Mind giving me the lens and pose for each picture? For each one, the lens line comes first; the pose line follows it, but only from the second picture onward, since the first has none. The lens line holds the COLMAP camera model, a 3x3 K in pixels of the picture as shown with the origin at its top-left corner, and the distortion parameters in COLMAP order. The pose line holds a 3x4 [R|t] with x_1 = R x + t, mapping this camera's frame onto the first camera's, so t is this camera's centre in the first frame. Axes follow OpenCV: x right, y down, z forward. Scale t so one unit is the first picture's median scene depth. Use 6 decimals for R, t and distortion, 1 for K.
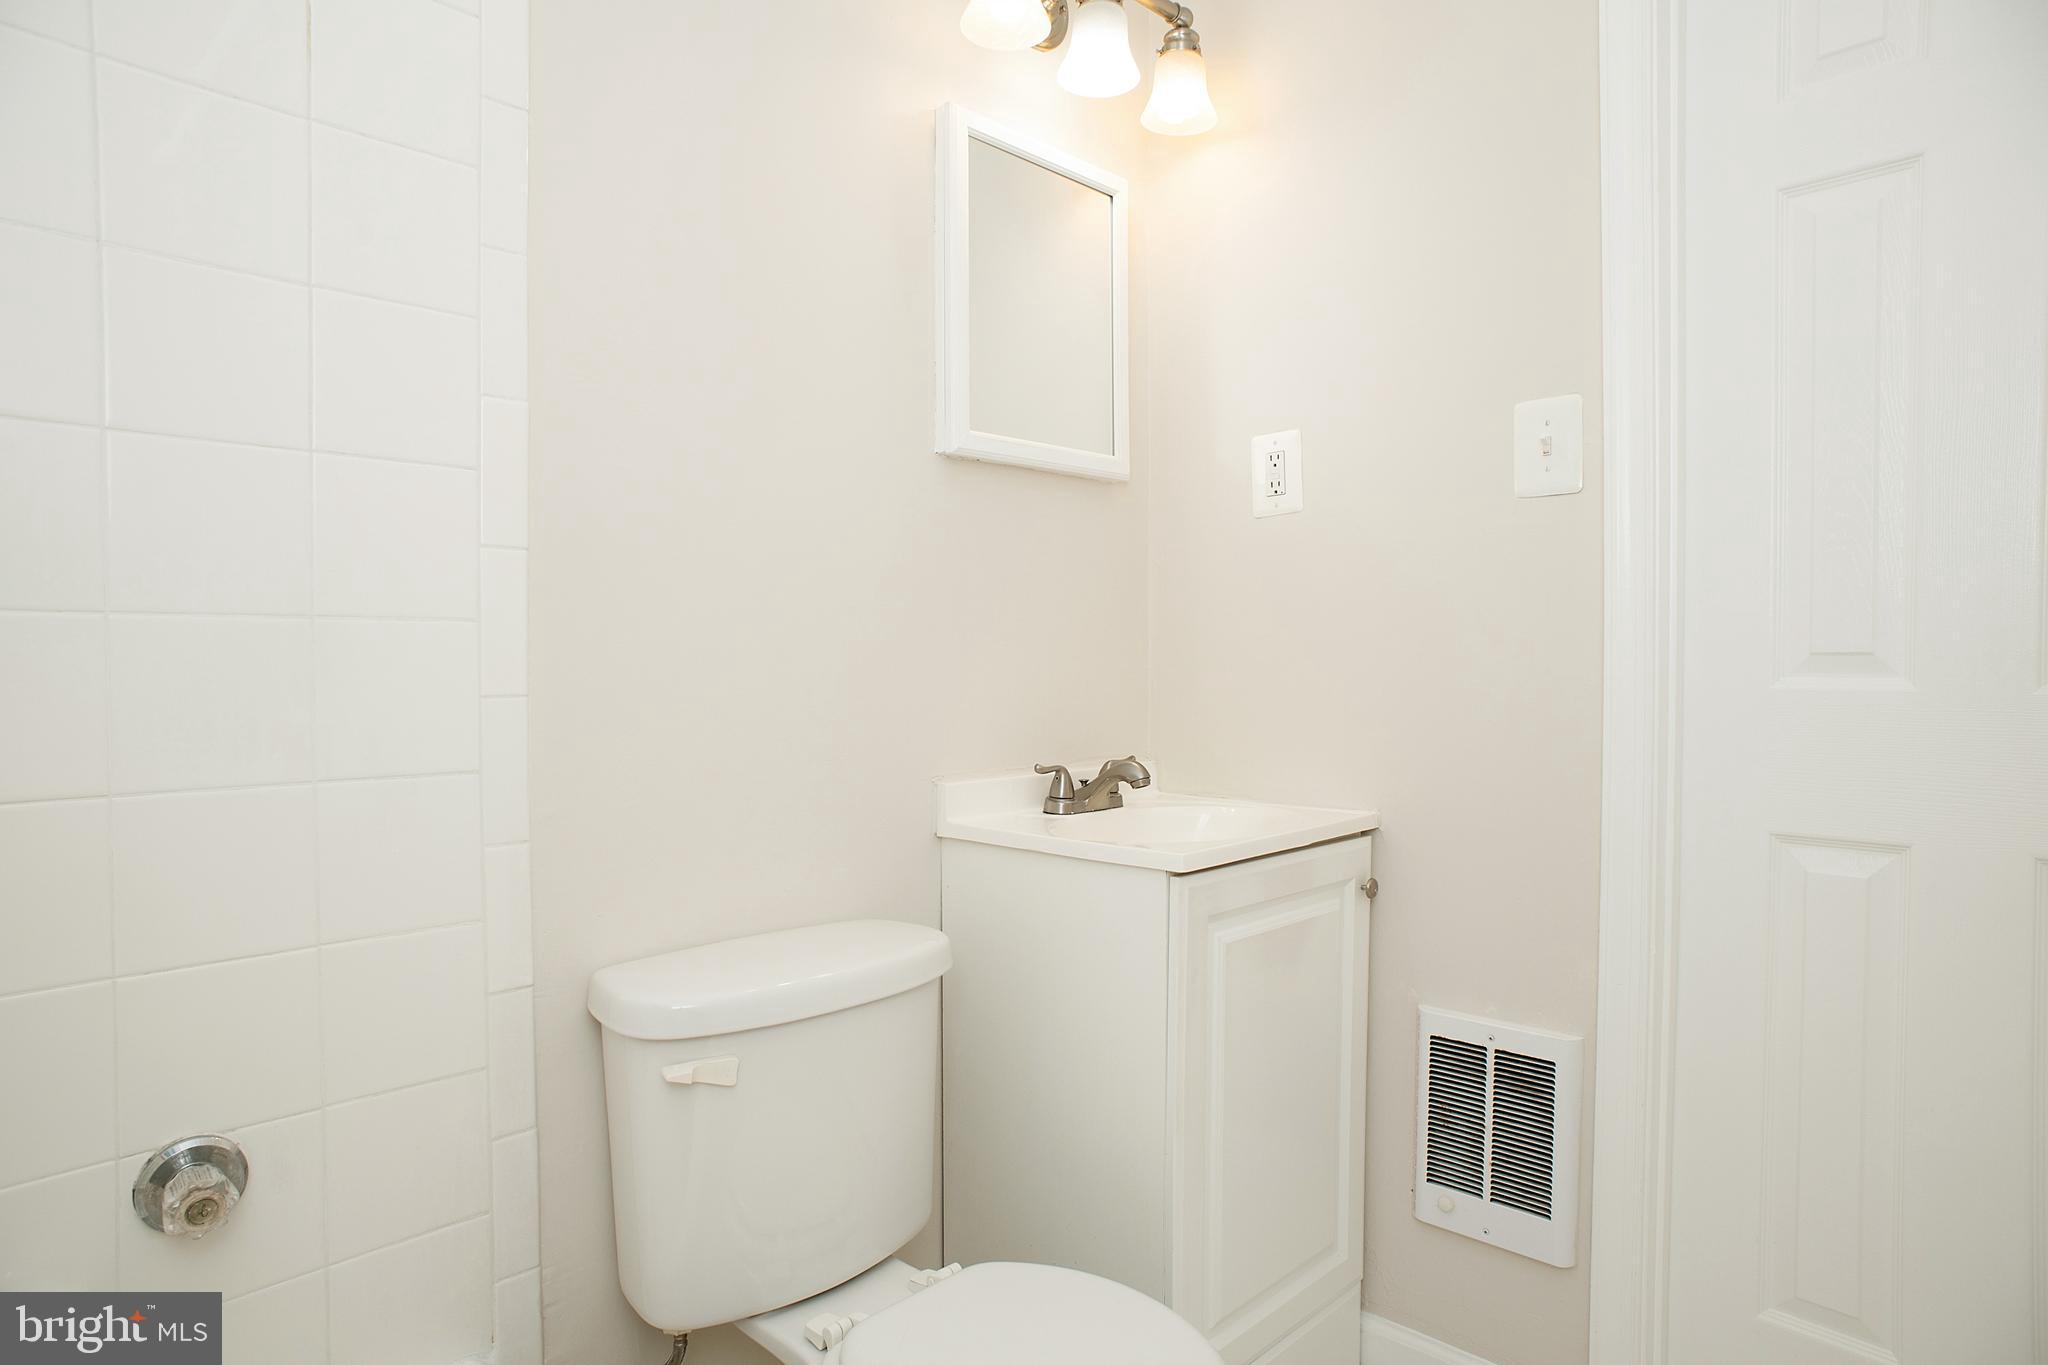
lens RADIAL K [[1181.2, 0, 1015.9], [0, 1181.2, 700.6], [0, 0, 1]] dist [-0.057817, 0.045200]
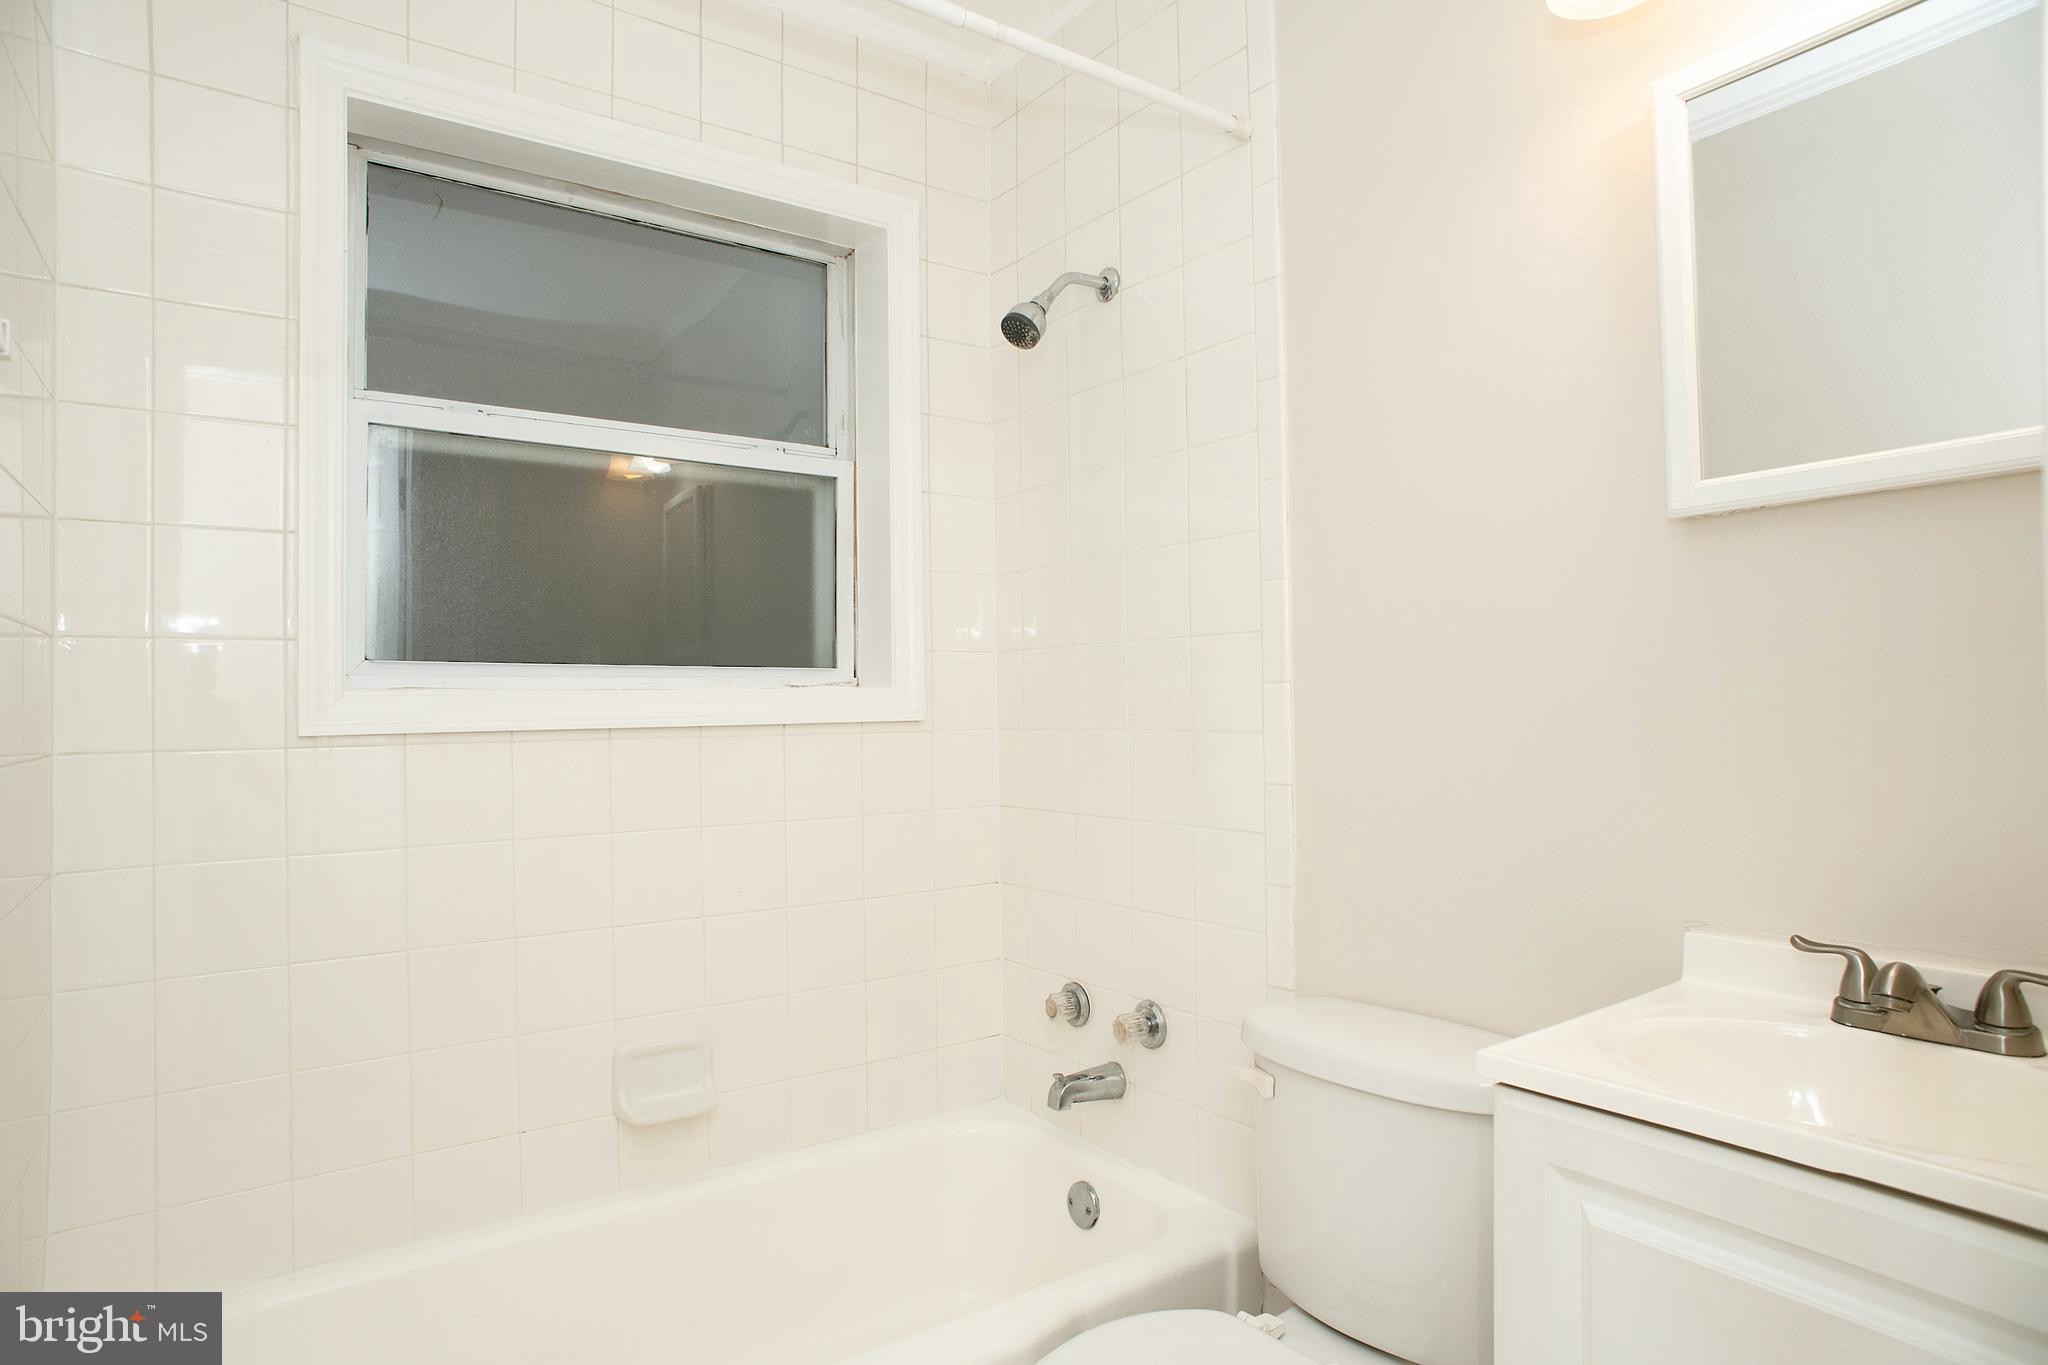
lens RADIAL K [[1181.2, 0, 1015.9], [0, 1181.2, 700.6], [0, 0, 1]] dist [-0.057817, 0.045200]
pose [[-0.180283, -0.002420, -0.983612, 0.782297], [-0.025209, 0.999680, 0.002161, -0.075299], [0.983292, 0.025186, -0.180286, 0.689013]]
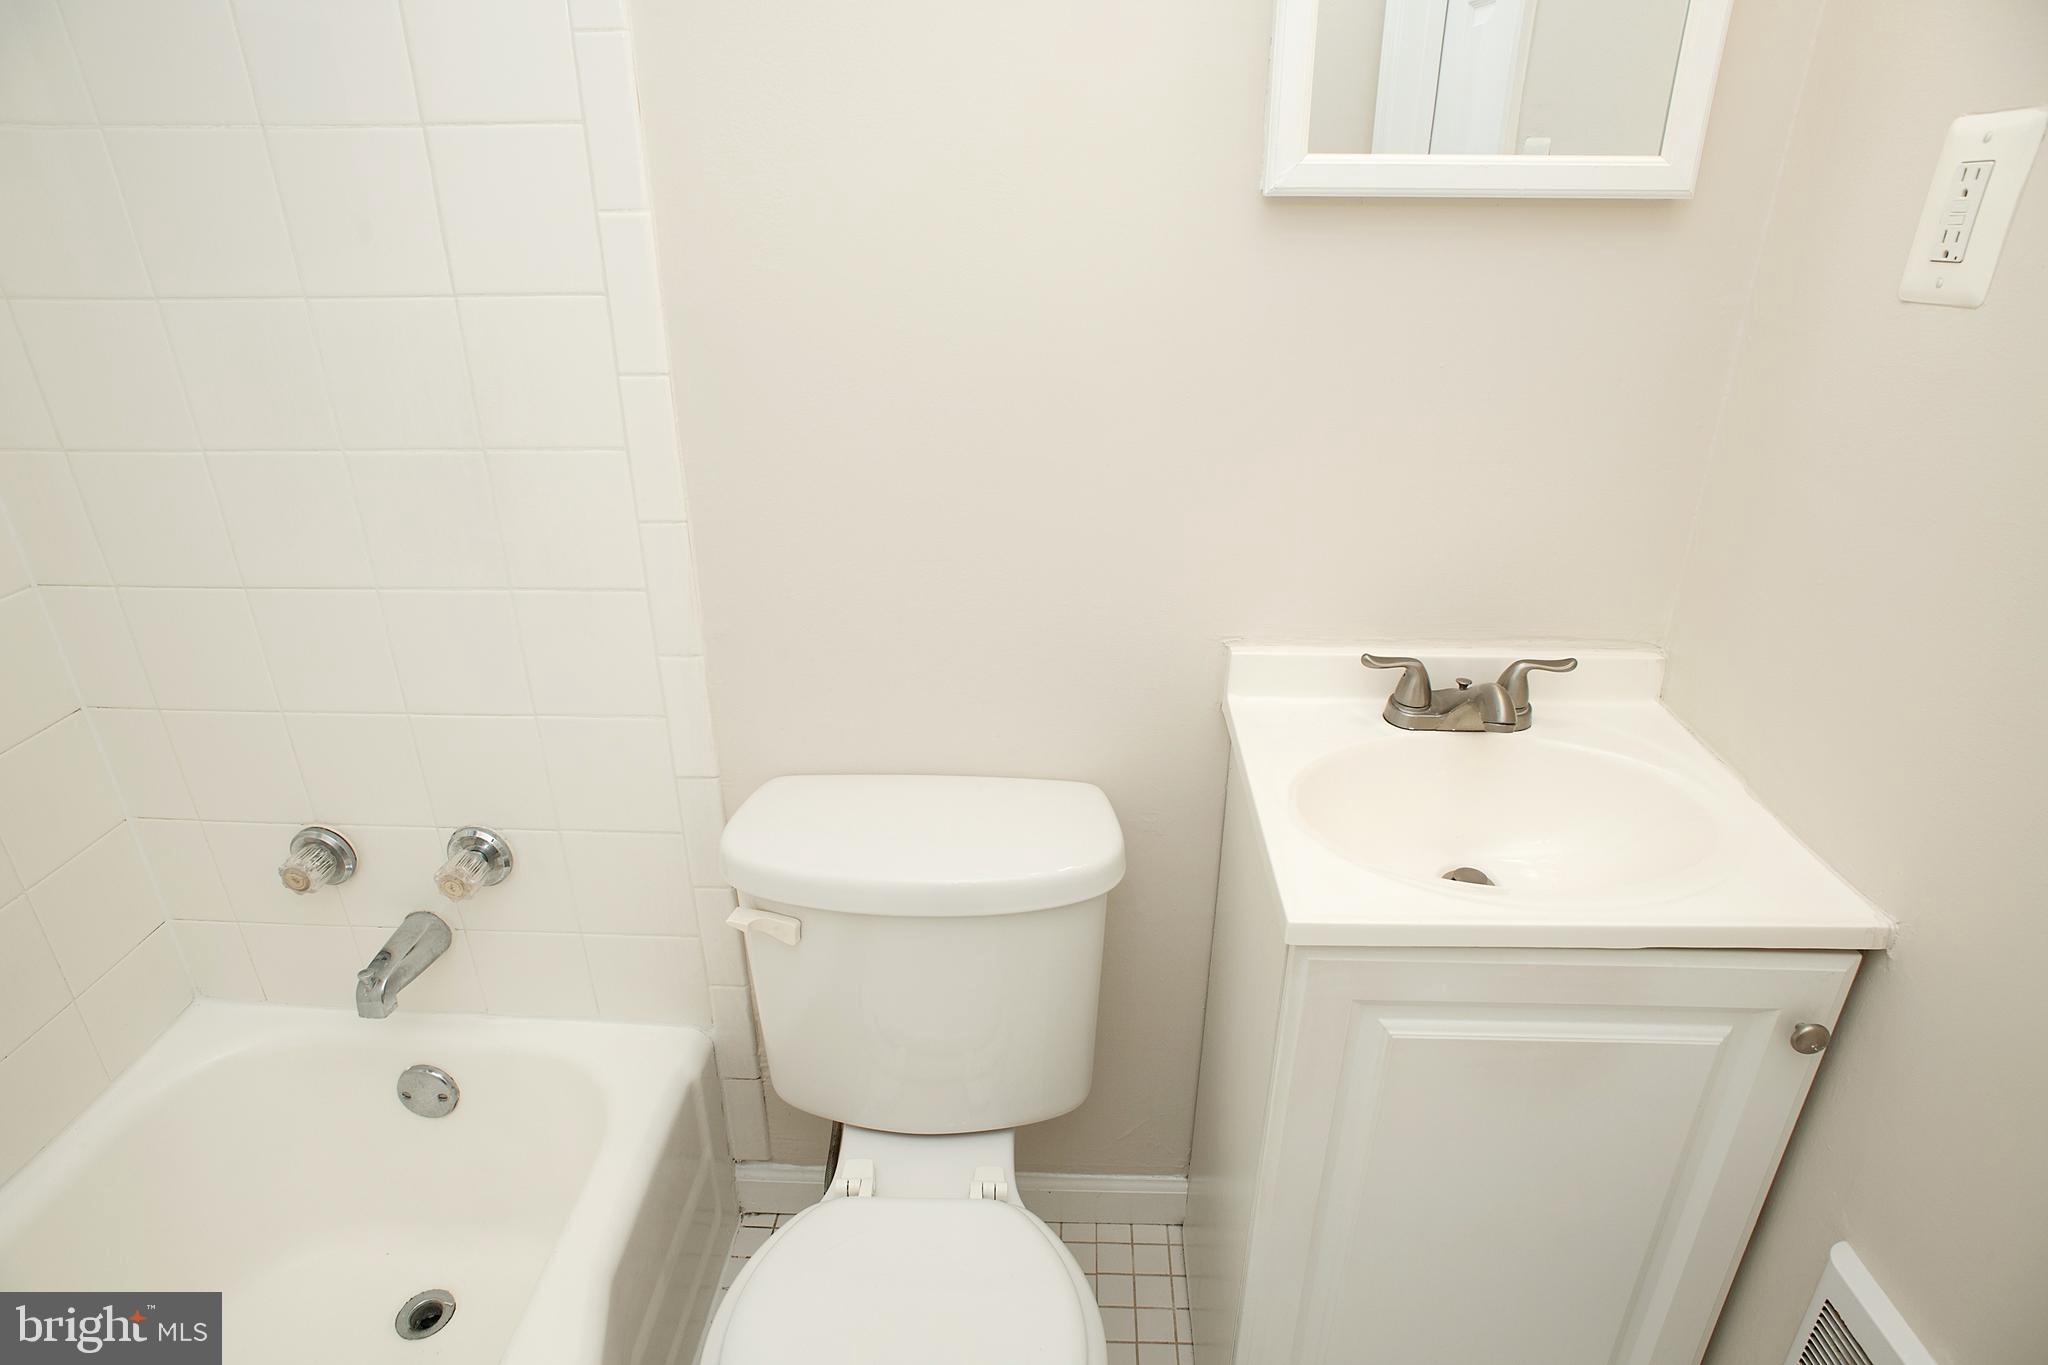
lens RADIAL K [[1167.7, 0, 1028.7], [0, 1167.7, 703.0], [0, 0, 1]] dist [-0.101301, 0.075257]
pose [[0.665631, 0.318941, -0.674694, 0.369971], [-0.028475, 0.914271, 0.404100, -0.201114], [0.745738, -0.249770, 0.617649, 0.422523]]
